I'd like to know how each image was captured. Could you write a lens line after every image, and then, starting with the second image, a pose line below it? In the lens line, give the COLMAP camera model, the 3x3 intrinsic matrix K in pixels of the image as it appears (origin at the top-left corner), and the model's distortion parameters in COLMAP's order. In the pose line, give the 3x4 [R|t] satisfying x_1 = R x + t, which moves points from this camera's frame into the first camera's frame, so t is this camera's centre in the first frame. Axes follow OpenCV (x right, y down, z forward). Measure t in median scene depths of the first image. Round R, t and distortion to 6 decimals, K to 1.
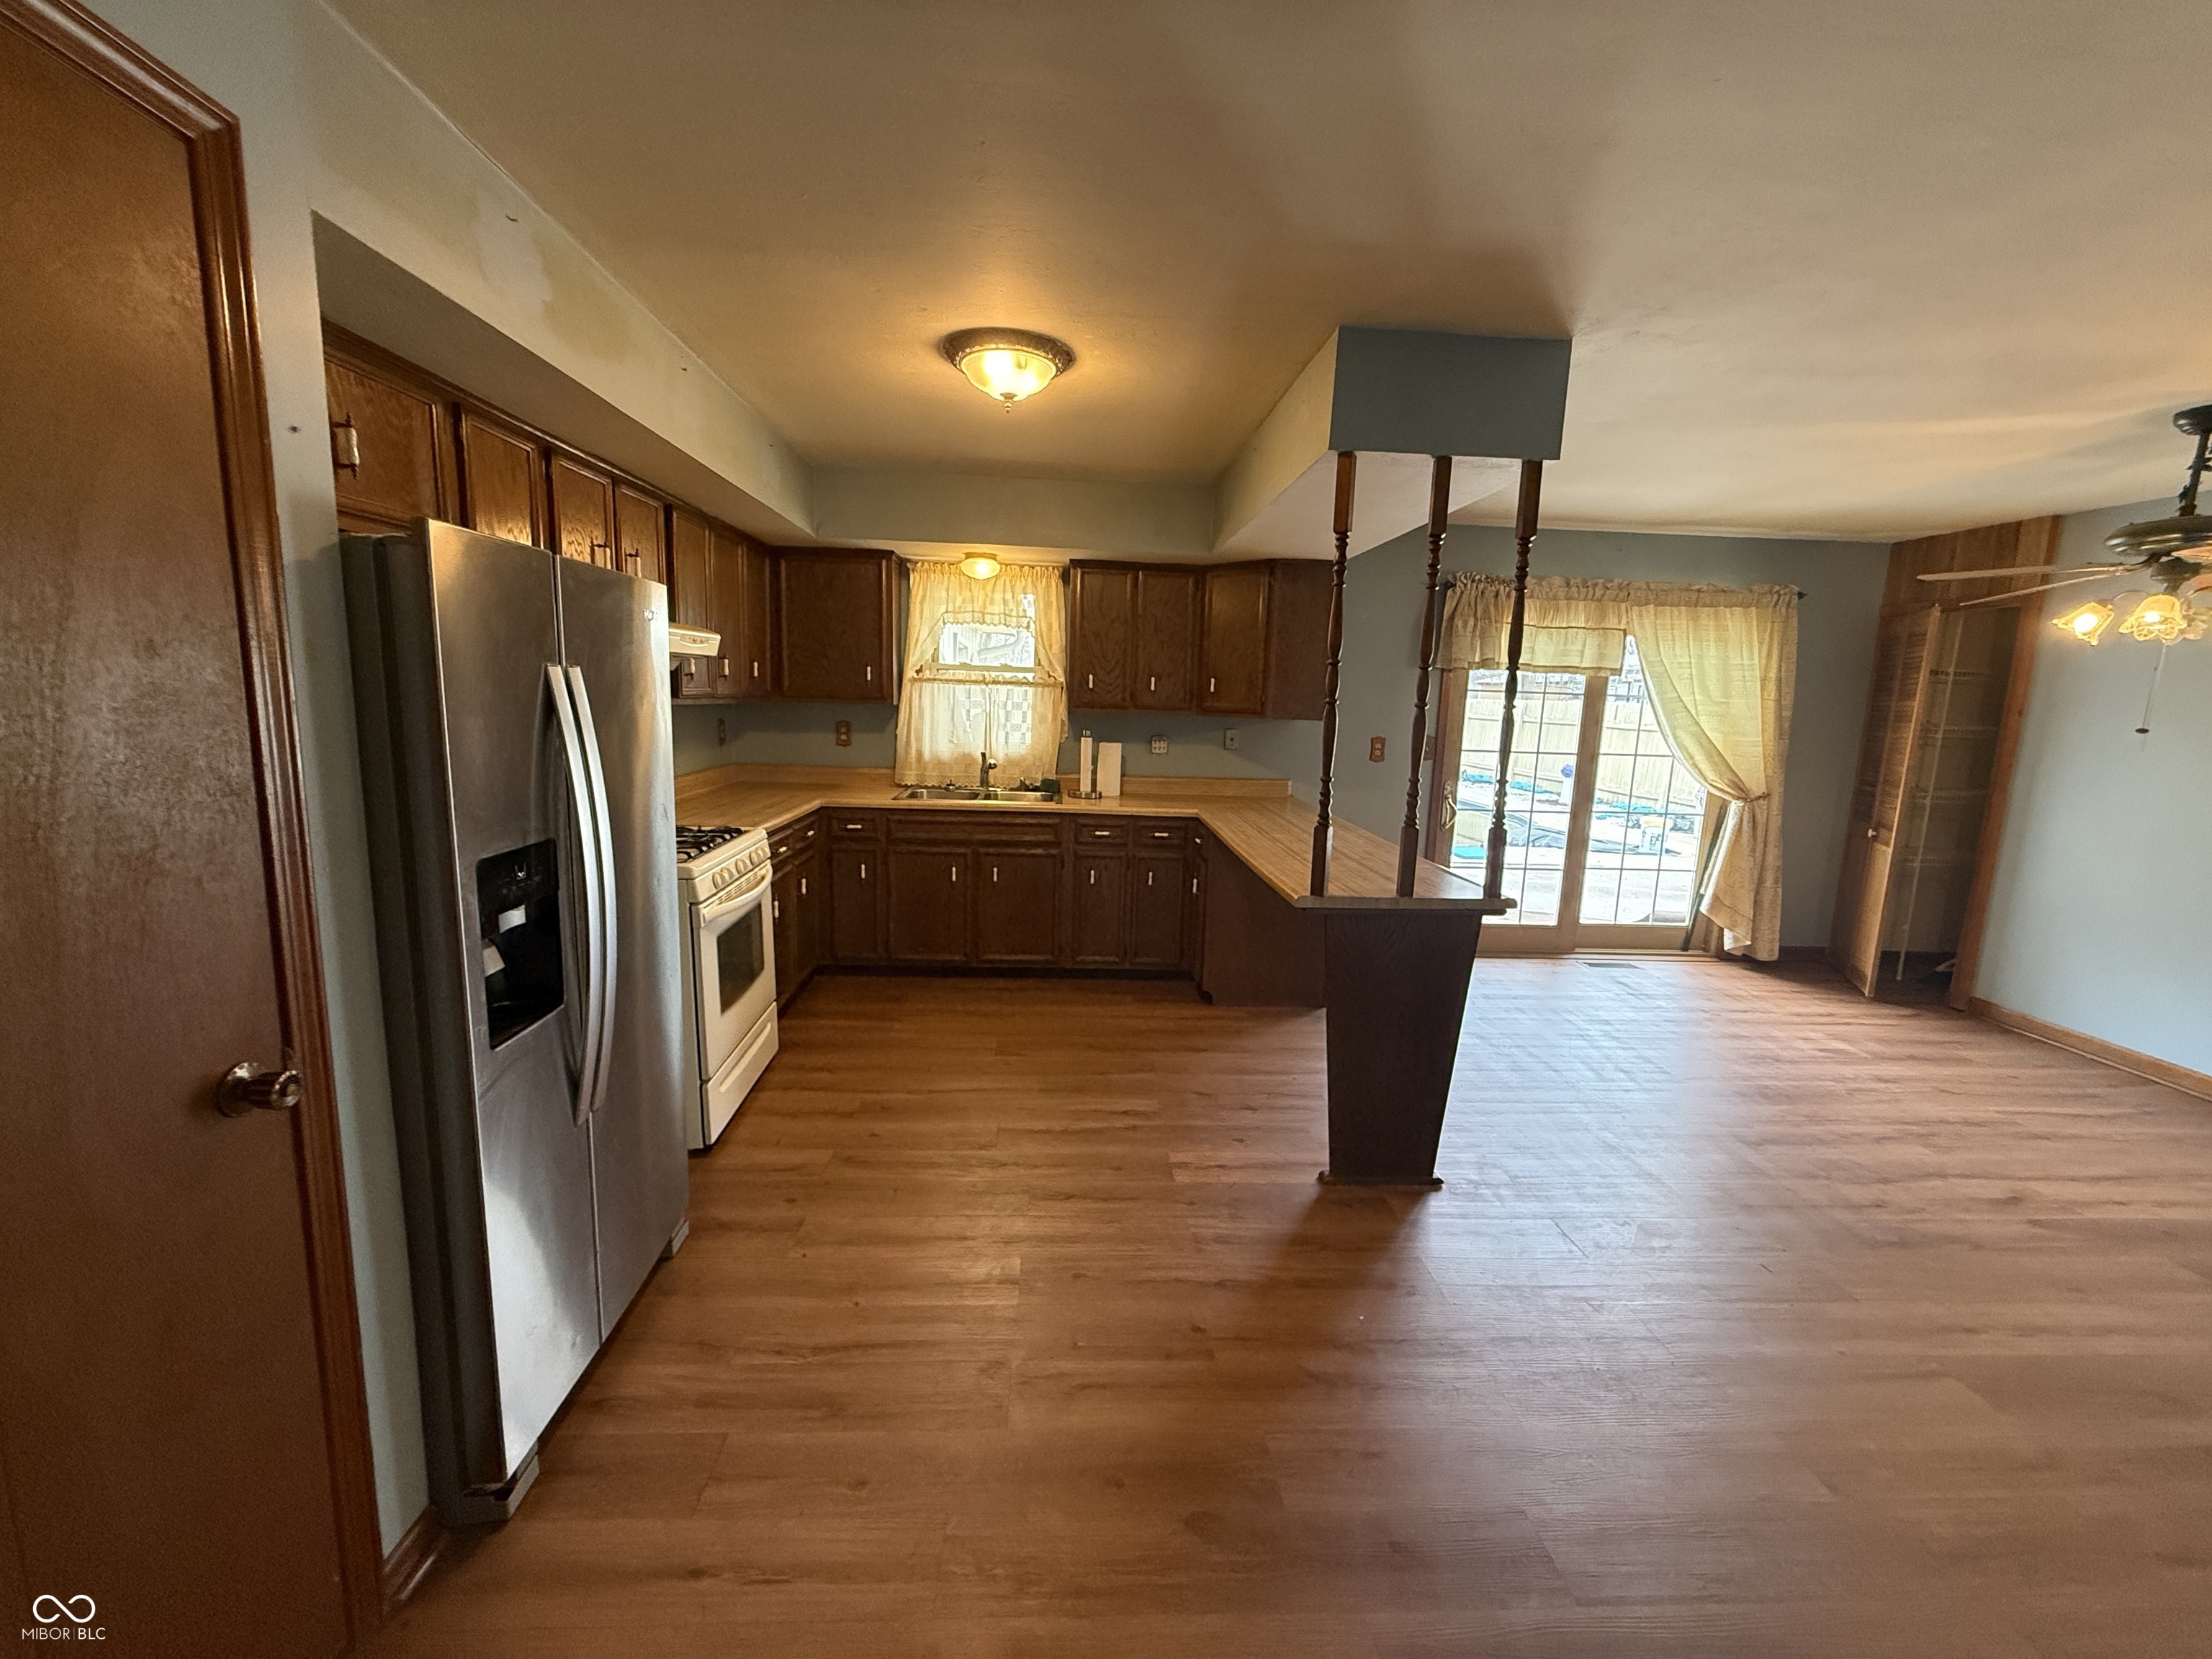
lens RADIAL K [[880.6, 0, 1105.4], [0, 880.6, 824.2], [0, 0, 1]] dist [0.000329, -0.000800]
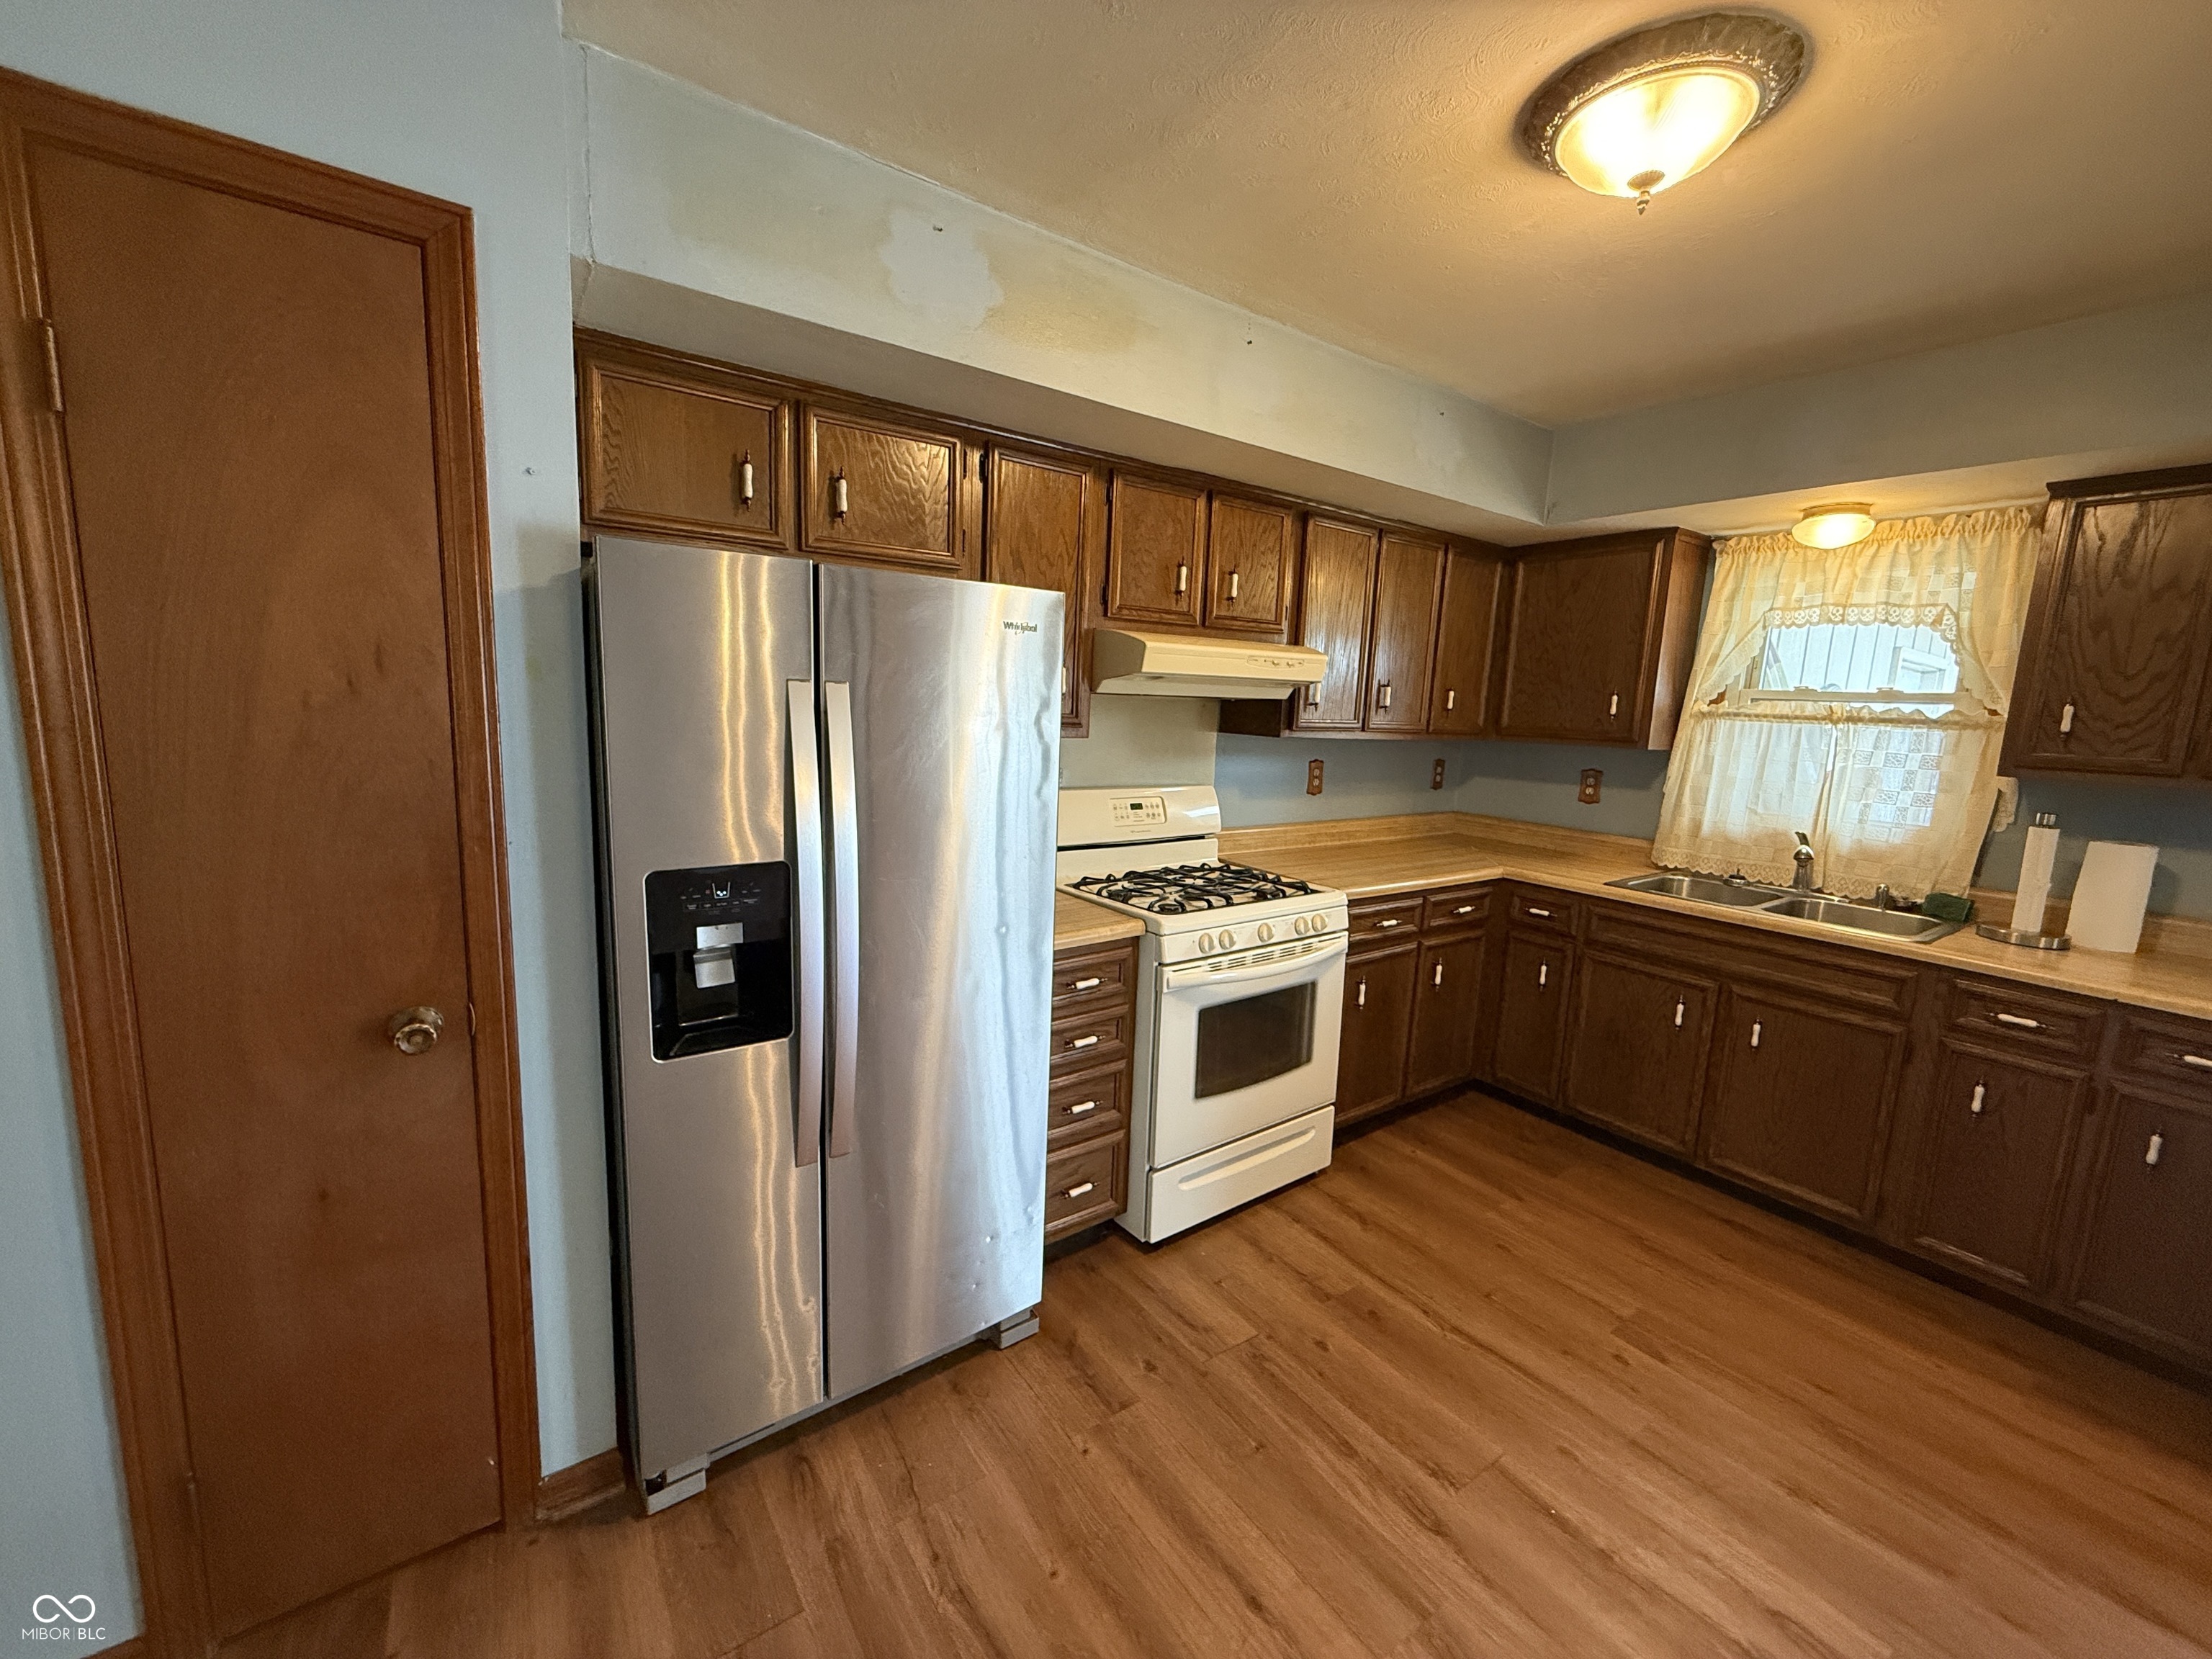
lens RADIAL K [[880.6, 0, 1101.3], [0, 880.6, 829.8], [0, 0, 1]] dist [0.000329, -0.000800]
pose [[0.528317, 0.112394, -0.841575, 0.122708], [-0.146836, 0.988359, 0.039817, -0.037643], [0.836254, 0.102538, 0.538670, 0.270888]]
